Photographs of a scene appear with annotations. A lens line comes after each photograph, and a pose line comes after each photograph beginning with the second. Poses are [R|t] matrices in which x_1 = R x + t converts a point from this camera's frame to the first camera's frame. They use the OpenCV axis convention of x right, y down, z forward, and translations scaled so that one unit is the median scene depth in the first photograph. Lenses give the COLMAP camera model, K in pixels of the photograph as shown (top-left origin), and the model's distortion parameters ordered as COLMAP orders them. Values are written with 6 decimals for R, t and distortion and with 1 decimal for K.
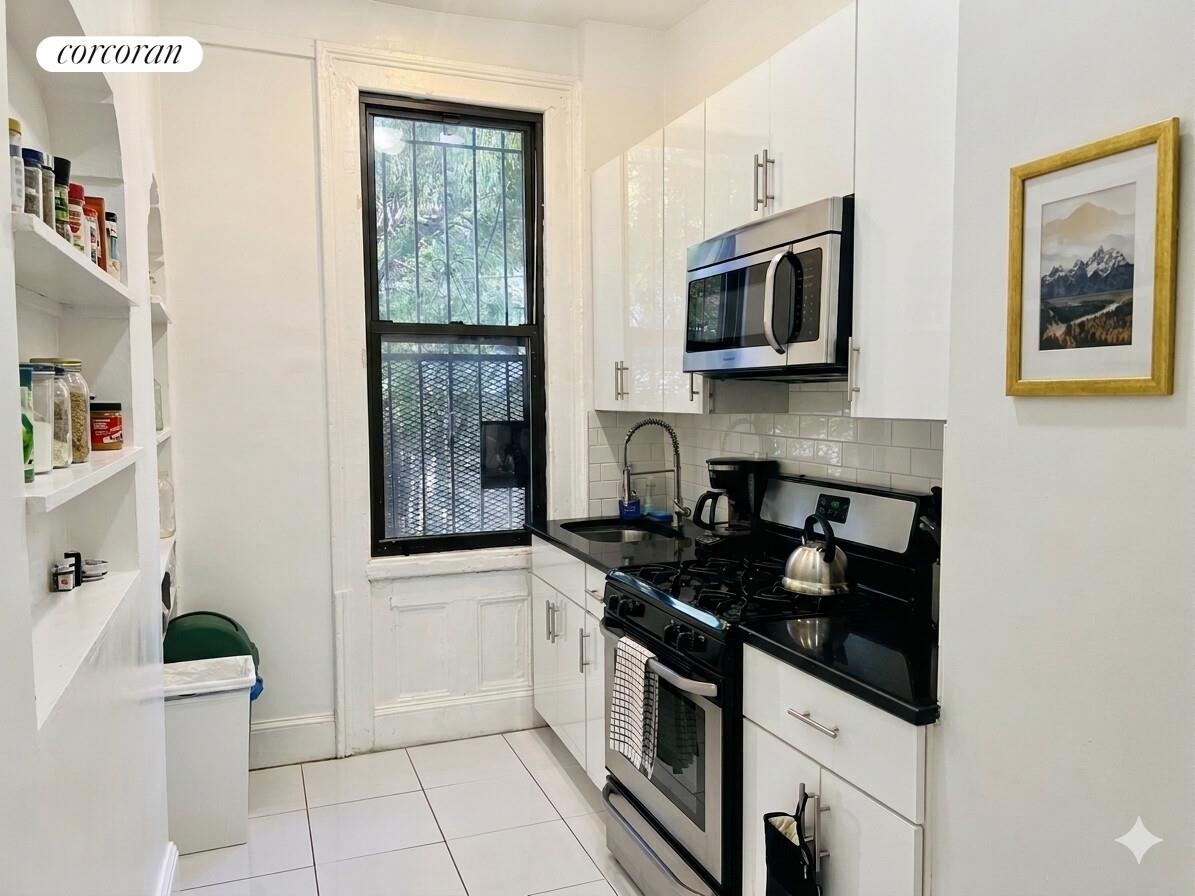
lens RADIAL K [[866.2, 0, 597.5], [0, 866.2, 448.0], [0, 0, 1]] dist [-0.309764, 0.000270]
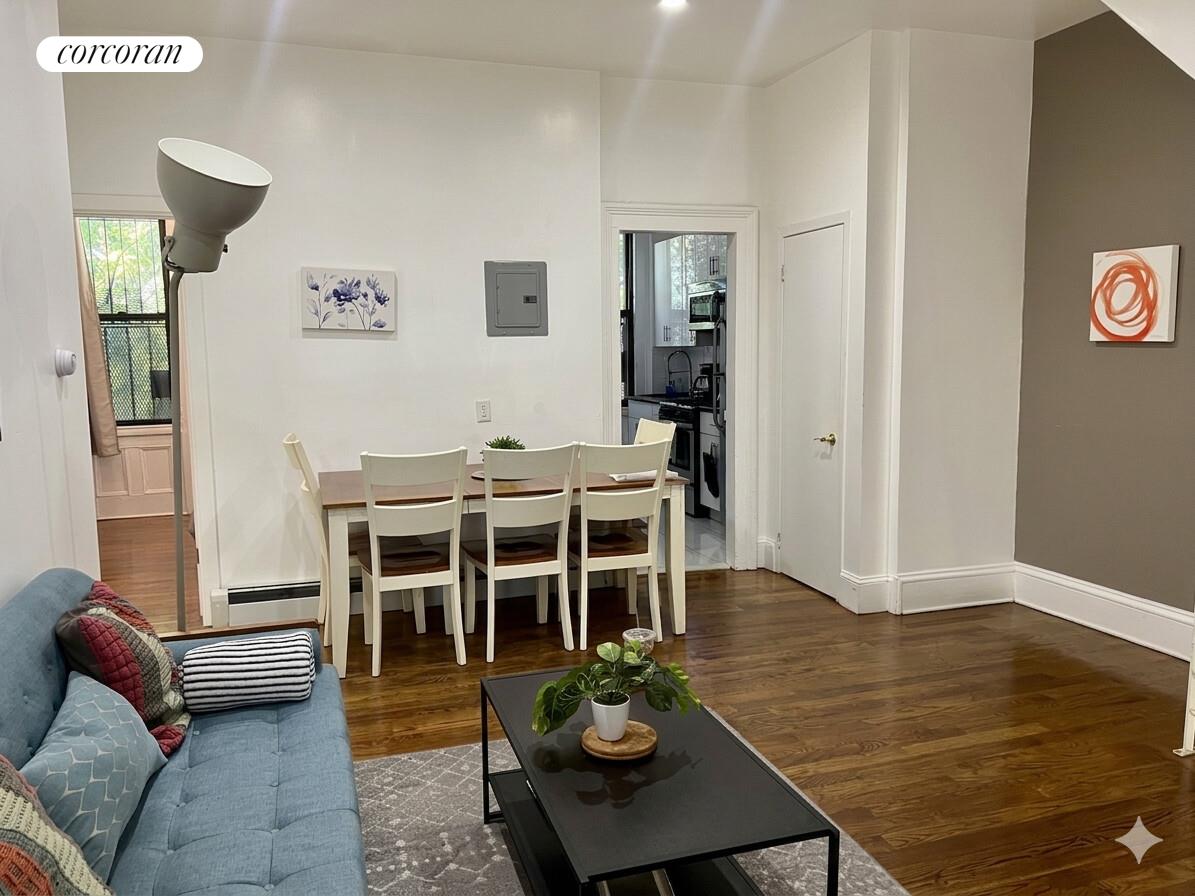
lens RADIAL K [[866.2, 0, 597.5], [0, 866.2, 448.0], [0, 0, 1]] dist [-0.309764, 0.000270]
pose [[0.997822, 0.006853, -0.065614, -0.008577], [-0.003063, 0.998330, 0.057693, 0.162351], [0.065900, -0.057366, 0.996176, -2.228183]]
